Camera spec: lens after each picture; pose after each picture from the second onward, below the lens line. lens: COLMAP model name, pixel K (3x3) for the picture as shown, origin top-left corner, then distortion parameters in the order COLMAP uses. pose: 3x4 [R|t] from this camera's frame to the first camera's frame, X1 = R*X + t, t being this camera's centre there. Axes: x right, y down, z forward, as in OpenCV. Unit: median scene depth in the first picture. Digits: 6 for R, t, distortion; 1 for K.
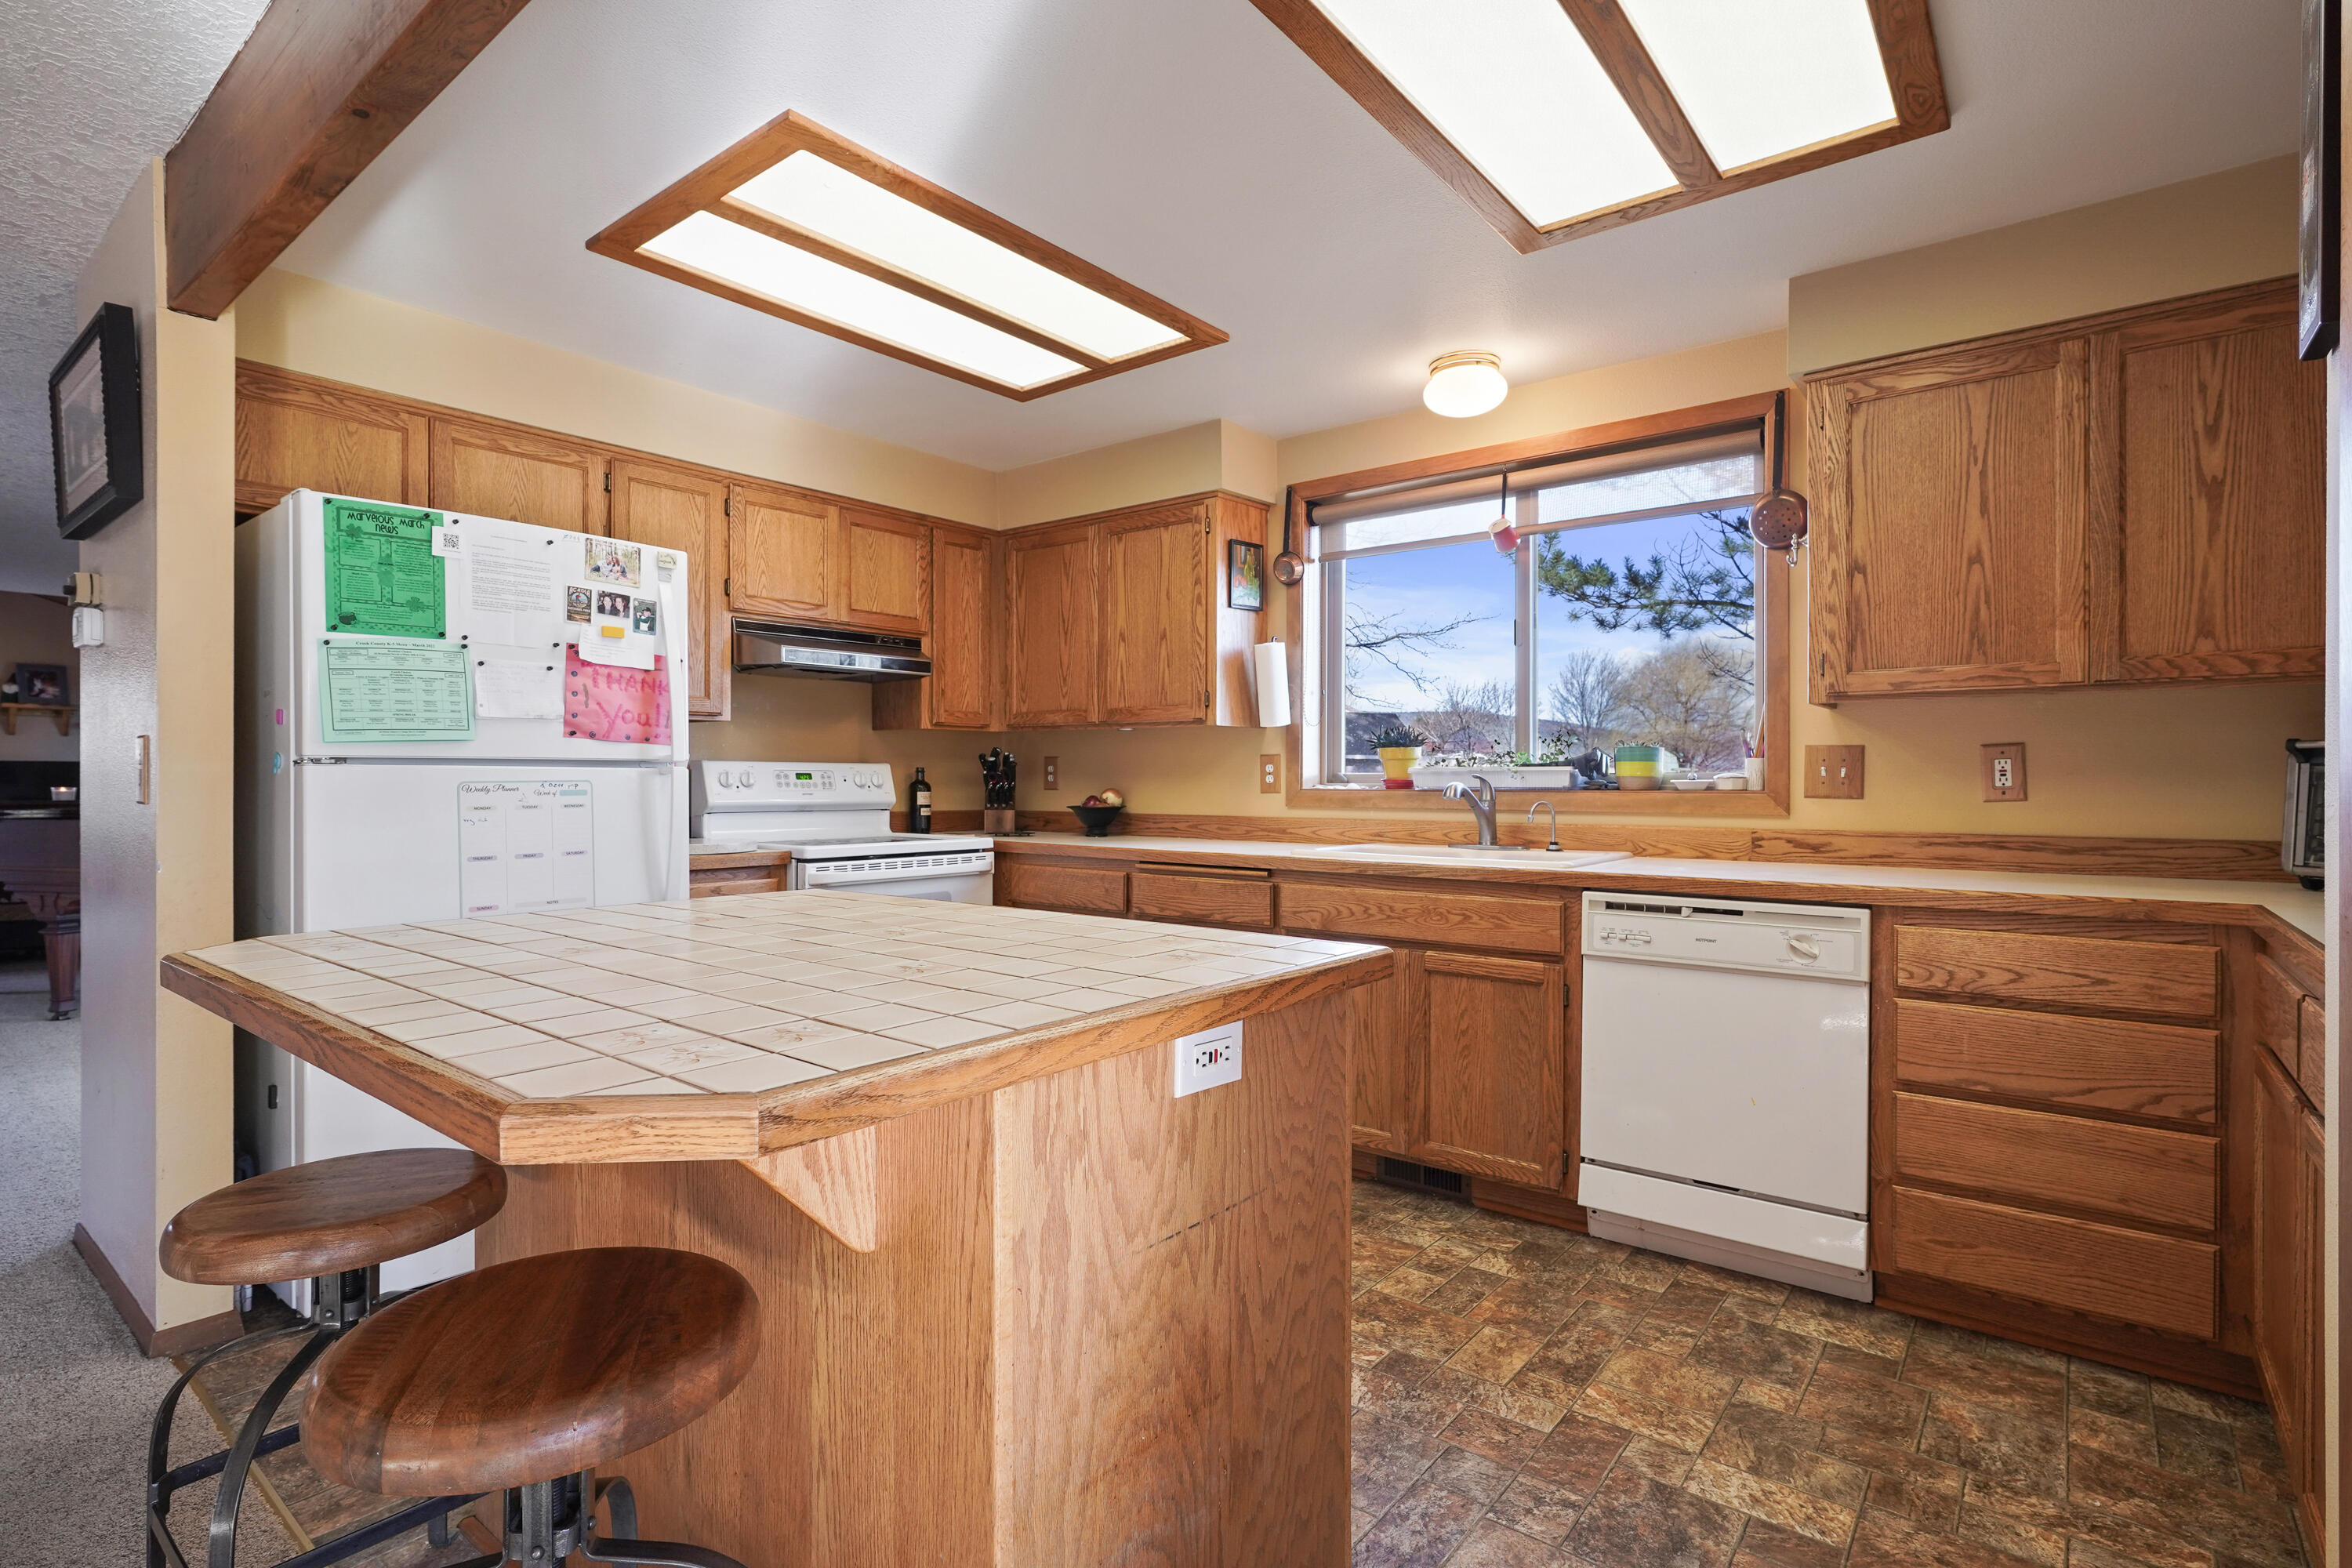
lens RADIAL K [[1129.9, 0, 1187.1], [0, 1129.9, 783.0], [0, 0, 1]] dist [-0.001747, 0.000576]
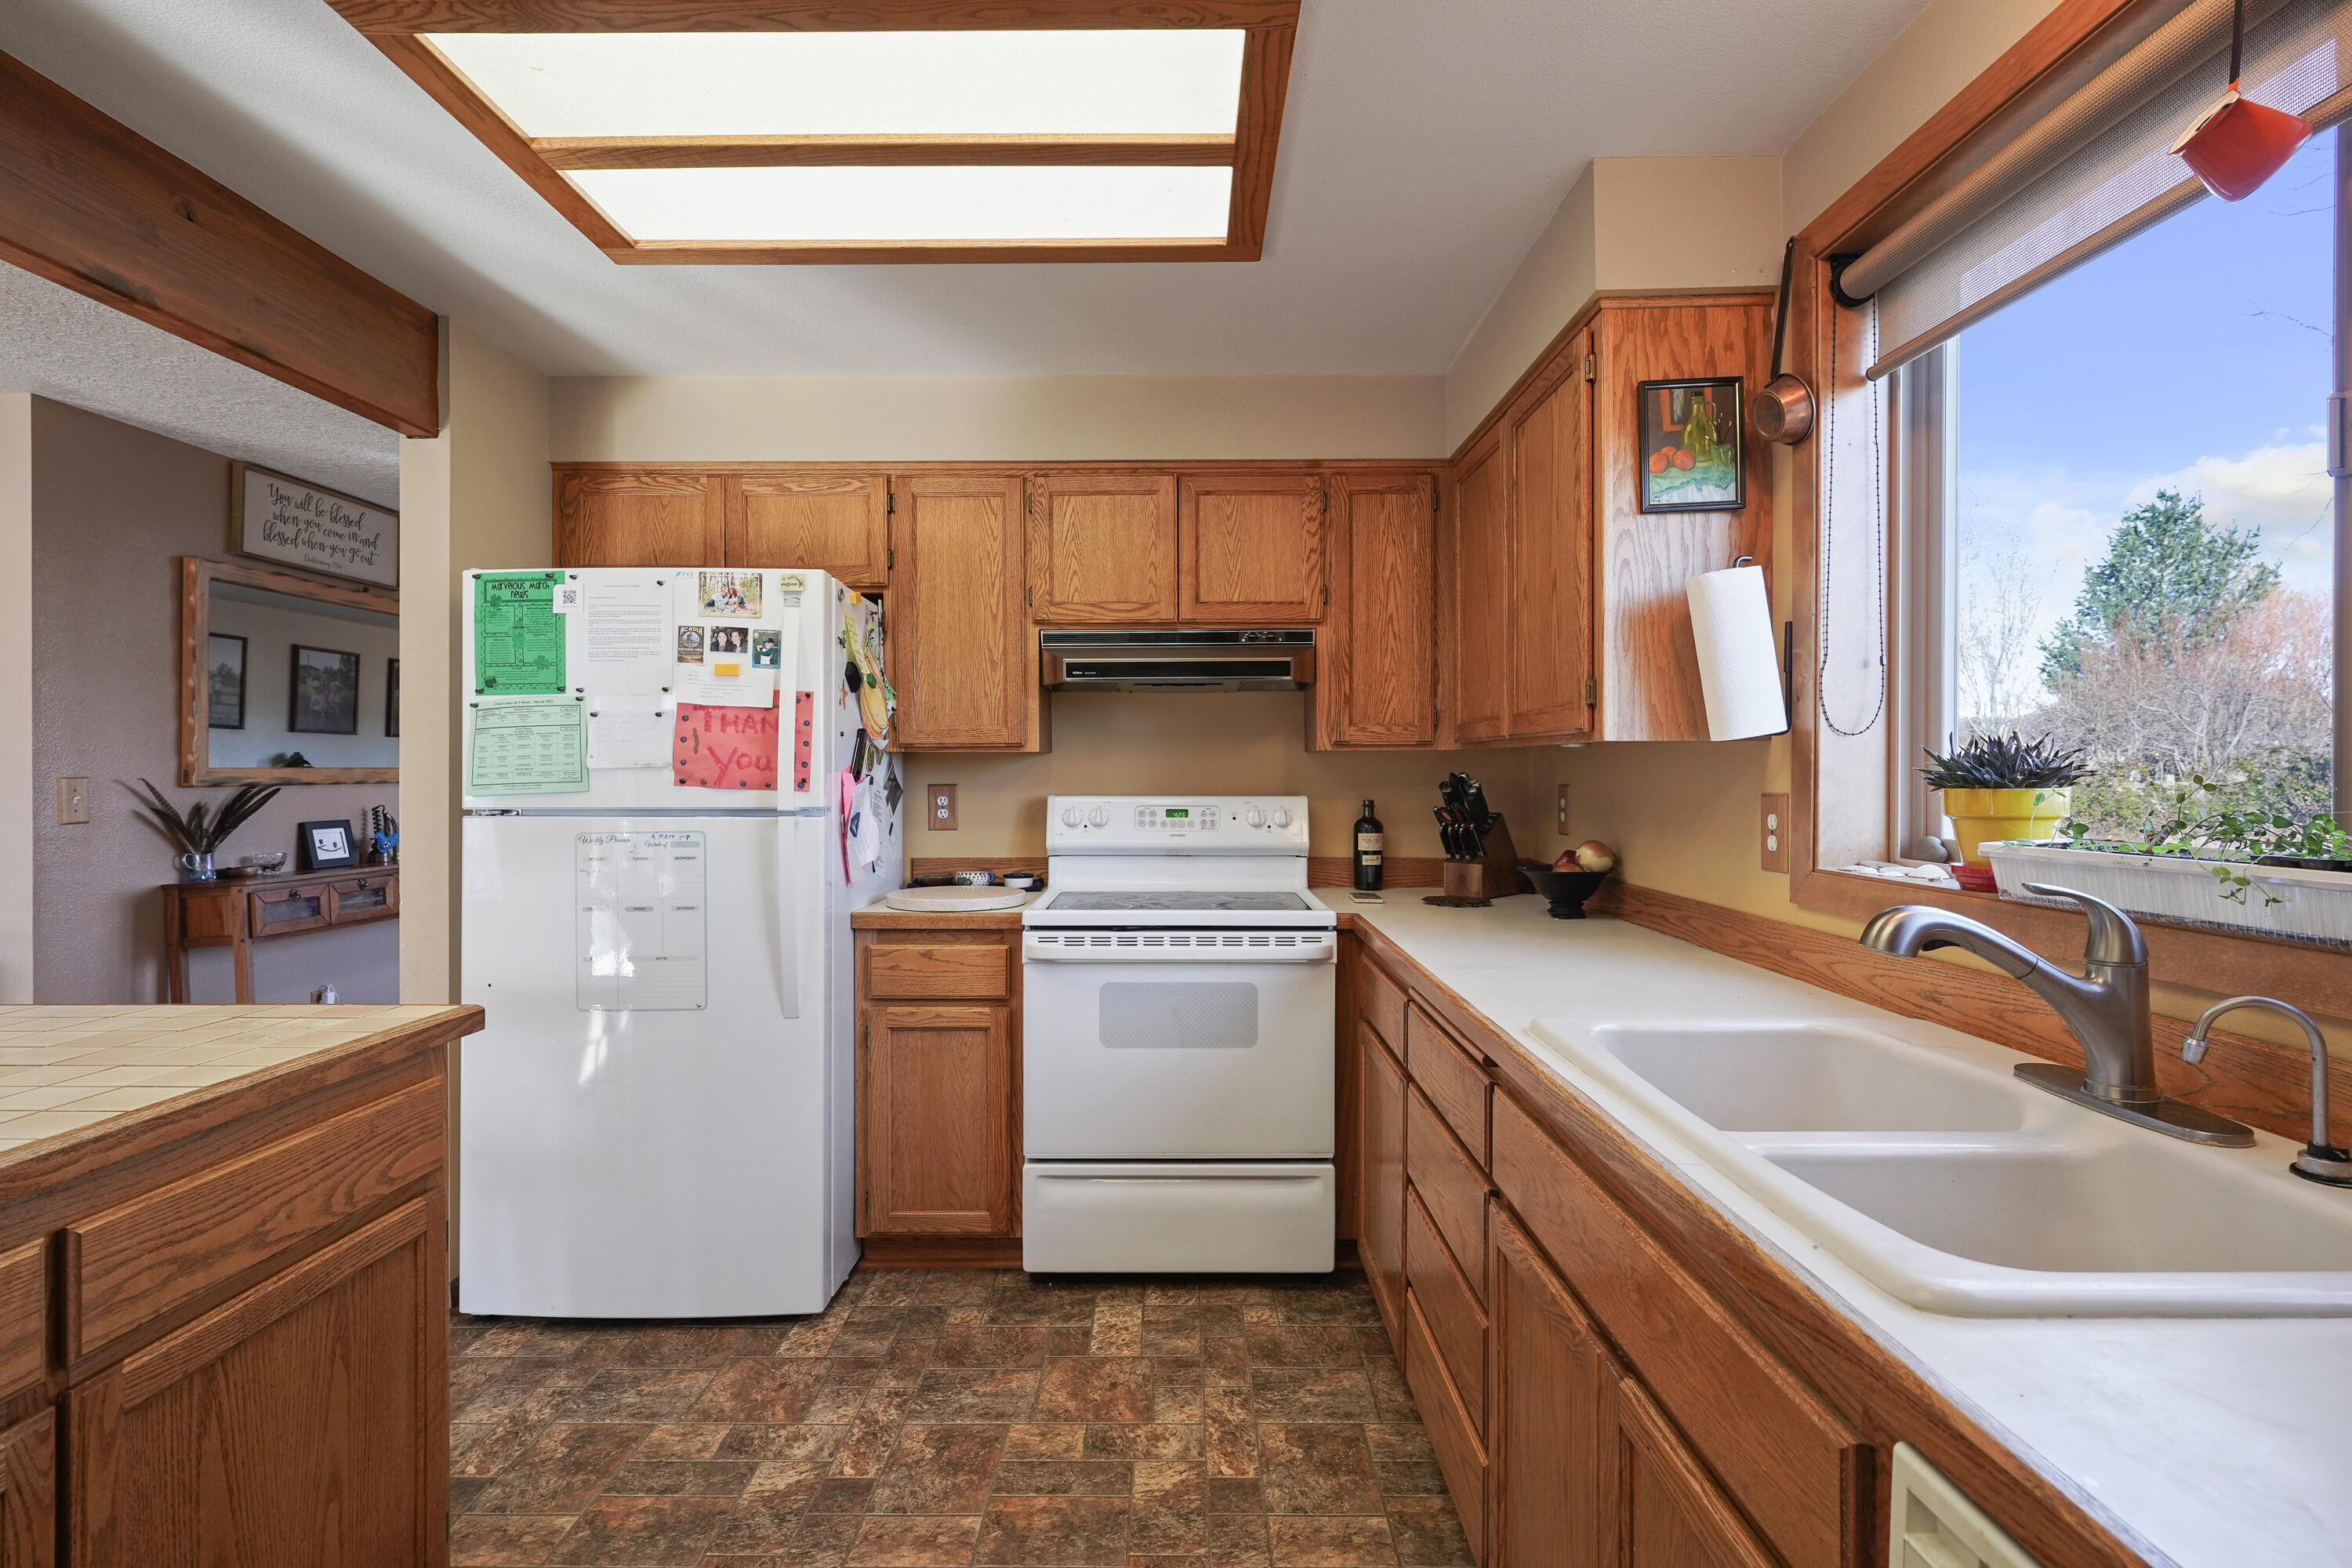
lens RADIAL K [[1137.6, 0, 1182.0], [0, 1137.6, 779.7], [0, 0, 1]] dist [-0.003336, 0.001419]
pose [[0.621169, 0.003502, -0.783669, 0.440572], [-0.001491, 0.999993, 0.003286, -0.047145], [0.783675, -0.000873, 0.621170, 0.704161]]
